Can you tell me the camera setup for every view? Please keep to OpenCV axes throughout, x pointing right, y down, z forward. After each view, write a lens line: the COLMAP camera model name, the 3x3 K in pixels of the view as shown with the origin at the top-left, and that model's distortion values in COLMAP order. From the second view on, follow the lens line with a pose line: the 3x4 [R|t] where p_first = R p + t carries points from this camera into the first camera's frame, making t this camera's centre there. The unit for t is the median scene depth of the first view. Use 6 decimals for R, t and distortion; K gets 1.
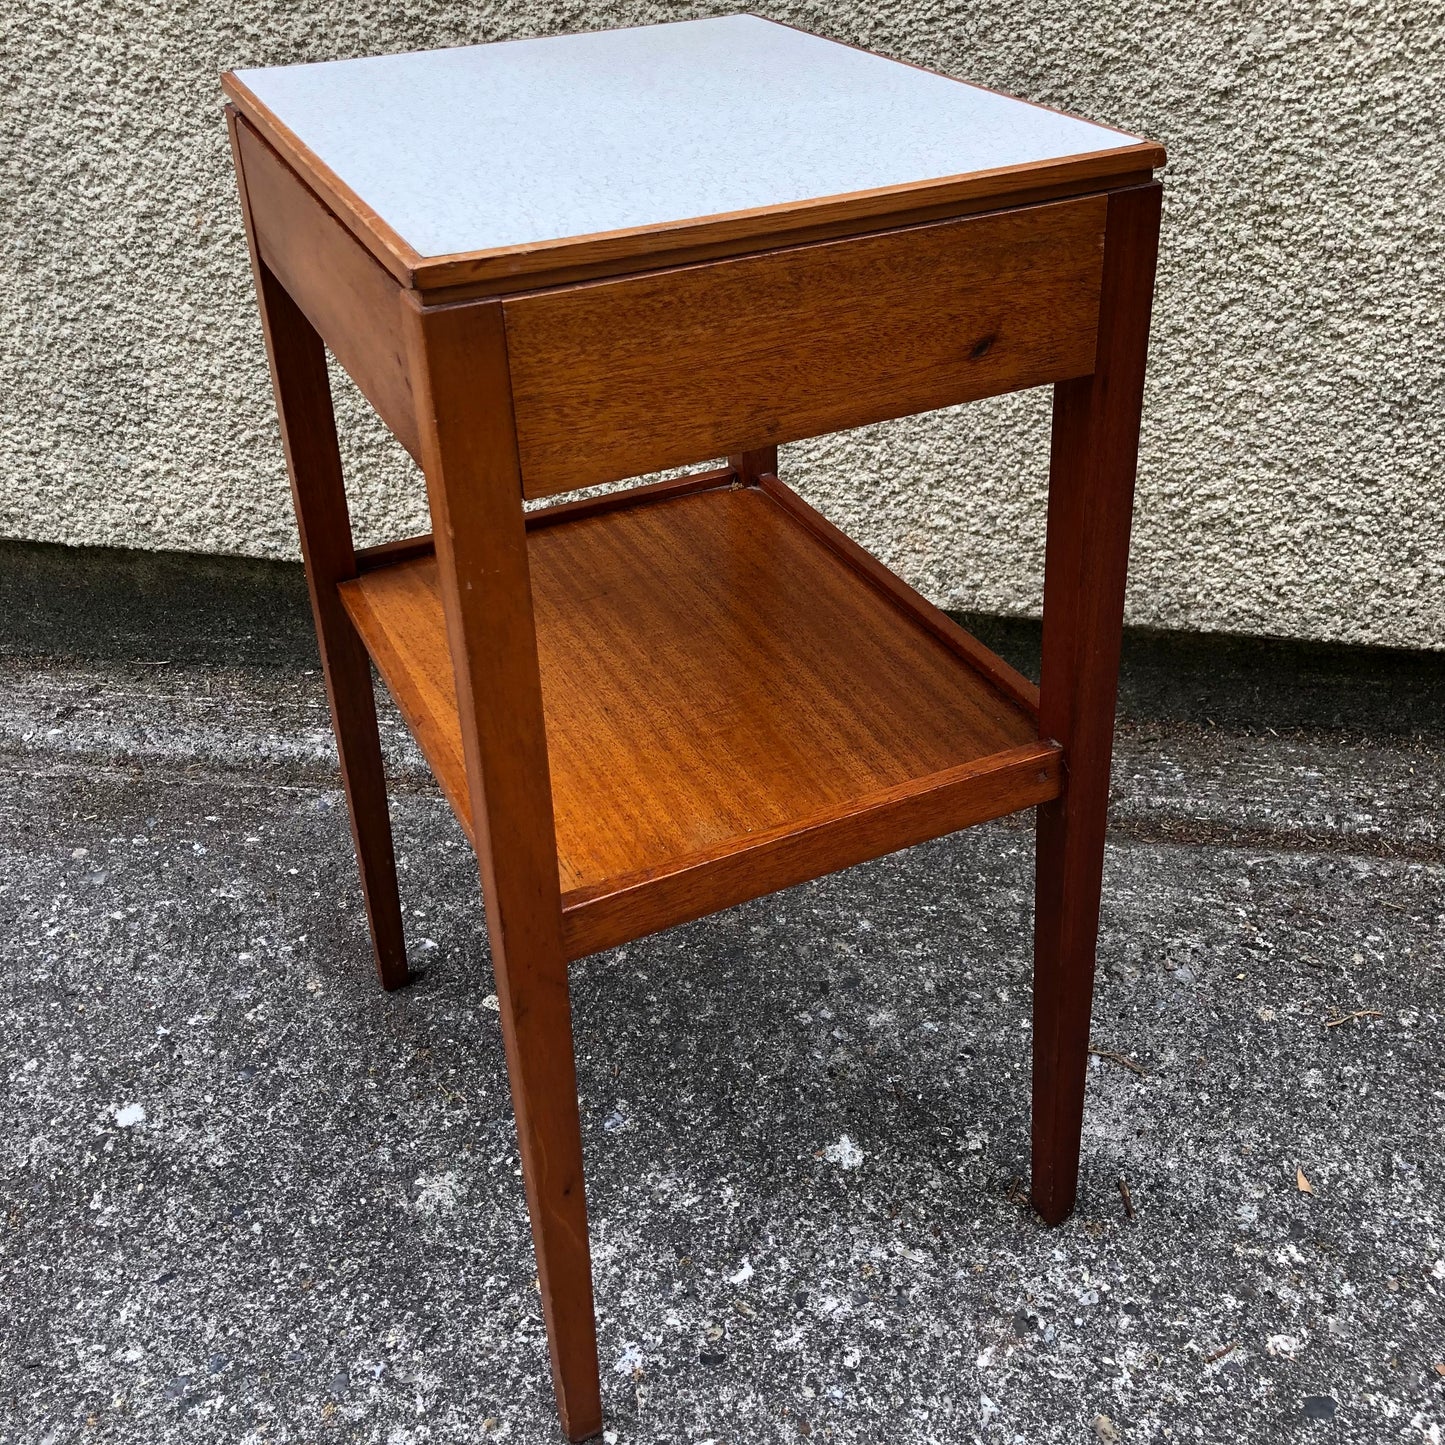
lens RADIAL K [[1594.1, 0, 733.8], [0, 1594.1, 574.9], [0, 0, 1]] dist [0.003559, 0.000000]
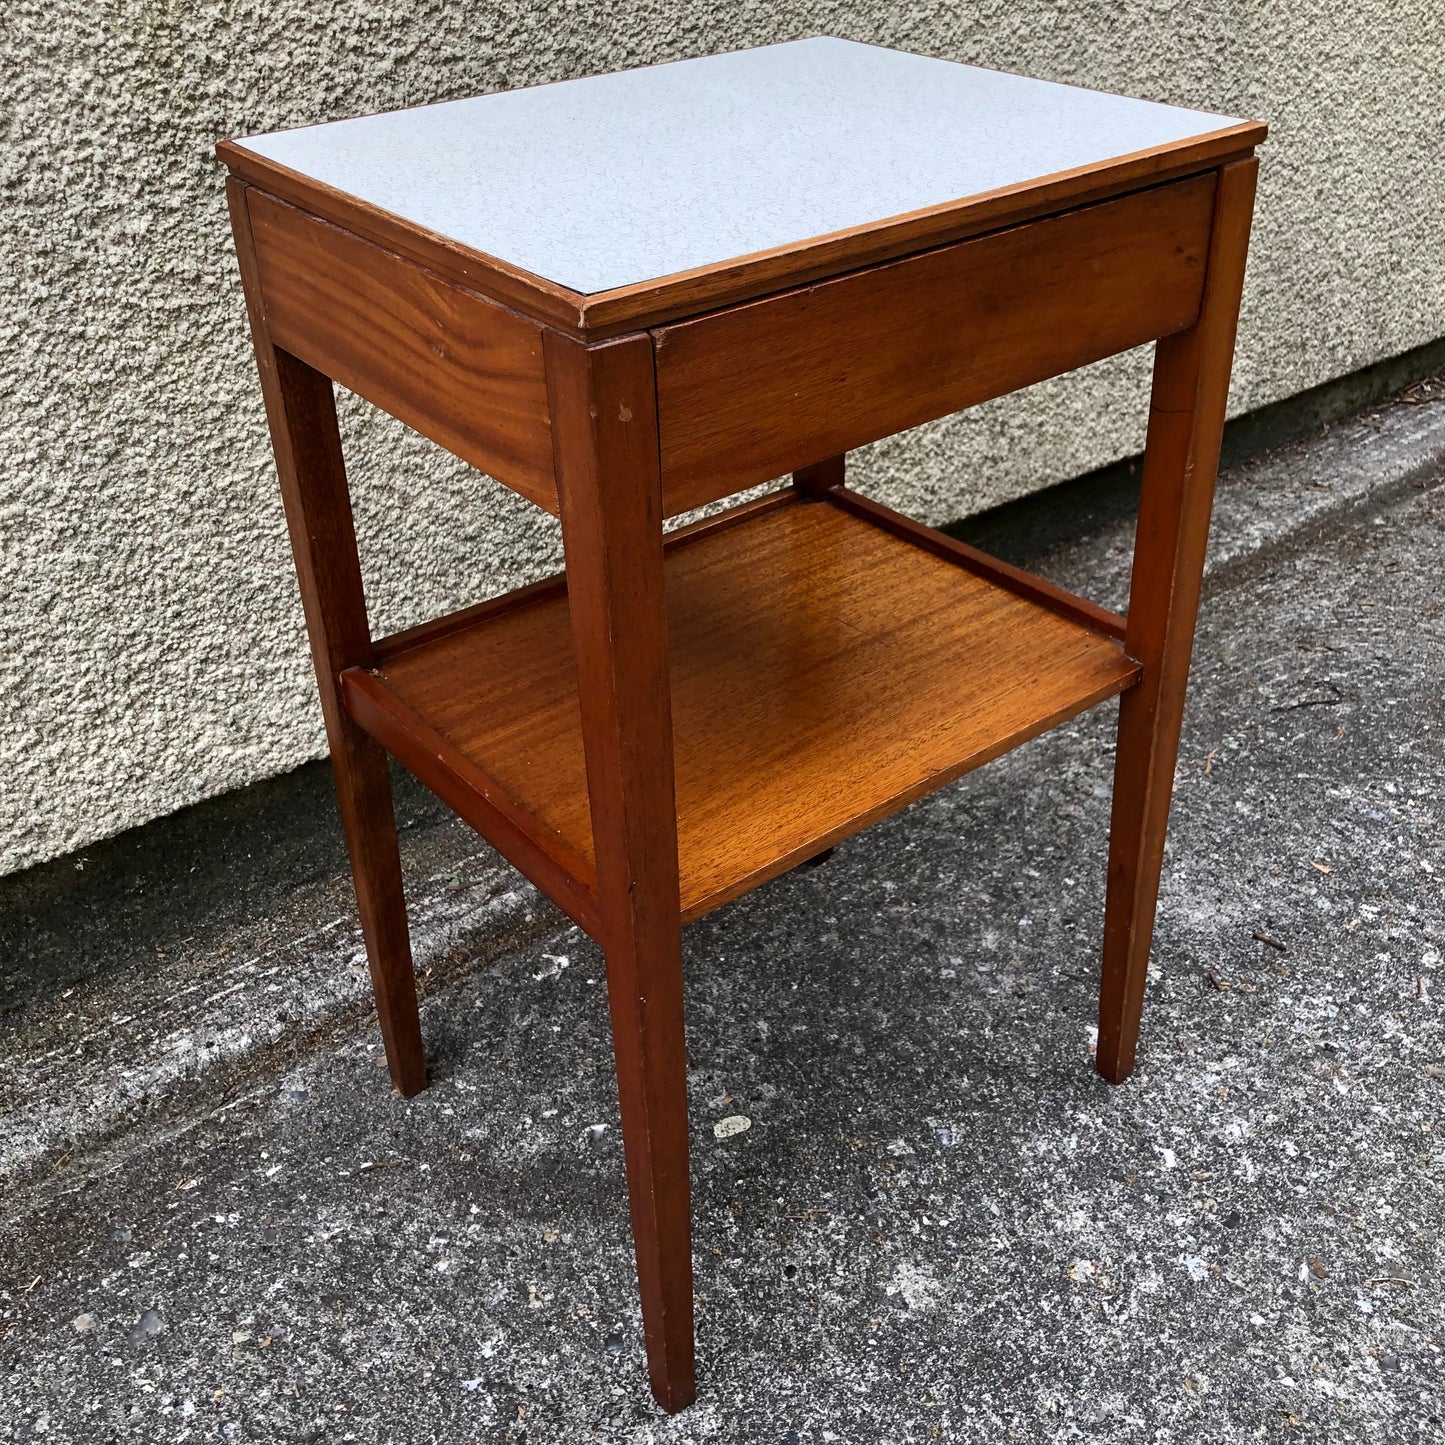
lens RADIAL K [[1594.1, 0, 713.6], [0, 1594.1, 627.5], [0, 0, 1]] dist [0.003559, 0.000000]
pose [[0.687751, -0.356542, 0.632358, -0.639447], [0.348087, 0.926377, 0.143739, -0.140543], [-0.637051, 0.121259, 0.761224, 0.256733]]
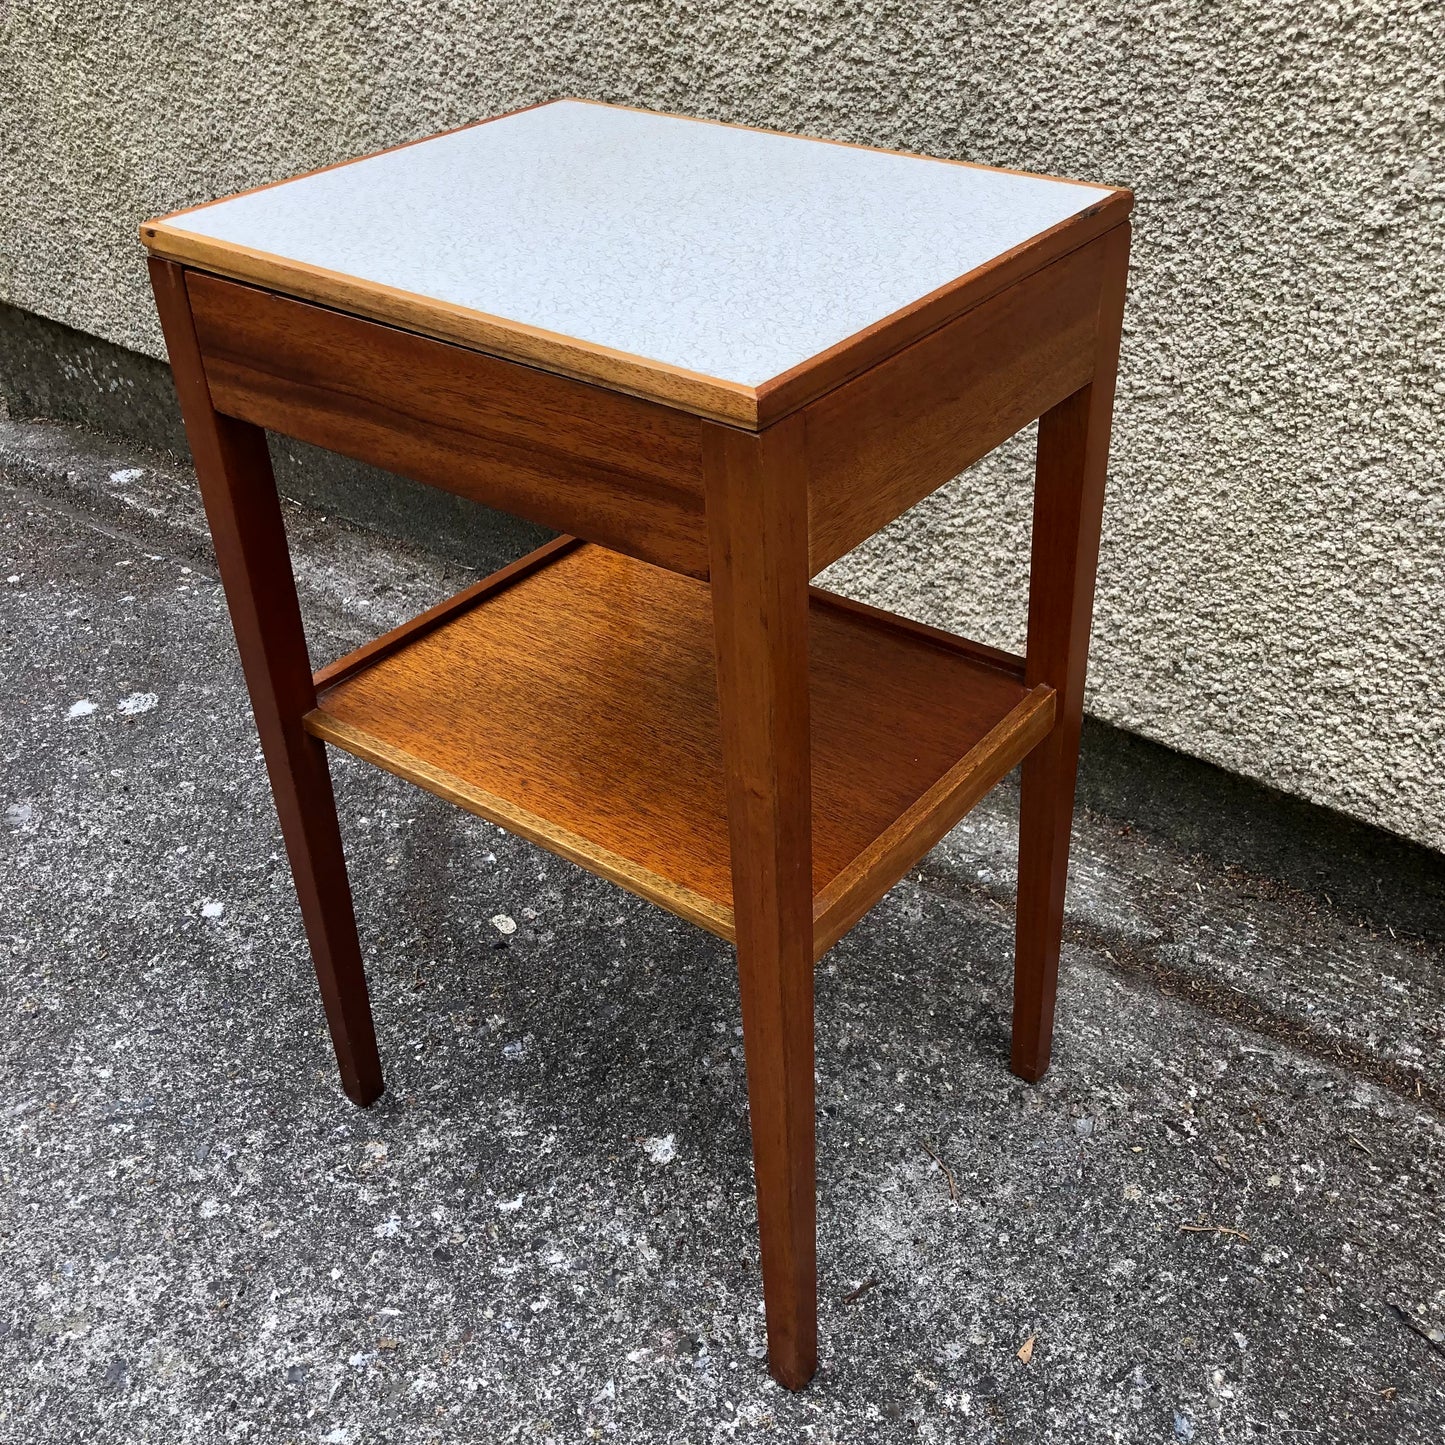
lens RADIAL K [[1594.1, 0, 737.9], [0, 1594.1, 668.9], [0, 0, 1]] dist [0.003559, 0.000000]
pose [[0.874734, 0.262220, -0.407531, 0.425020], [-0.223670, 0.964486, 0.140495, -0.111615], [0.429898, -0.031743, 0.902319, 0.031041]]
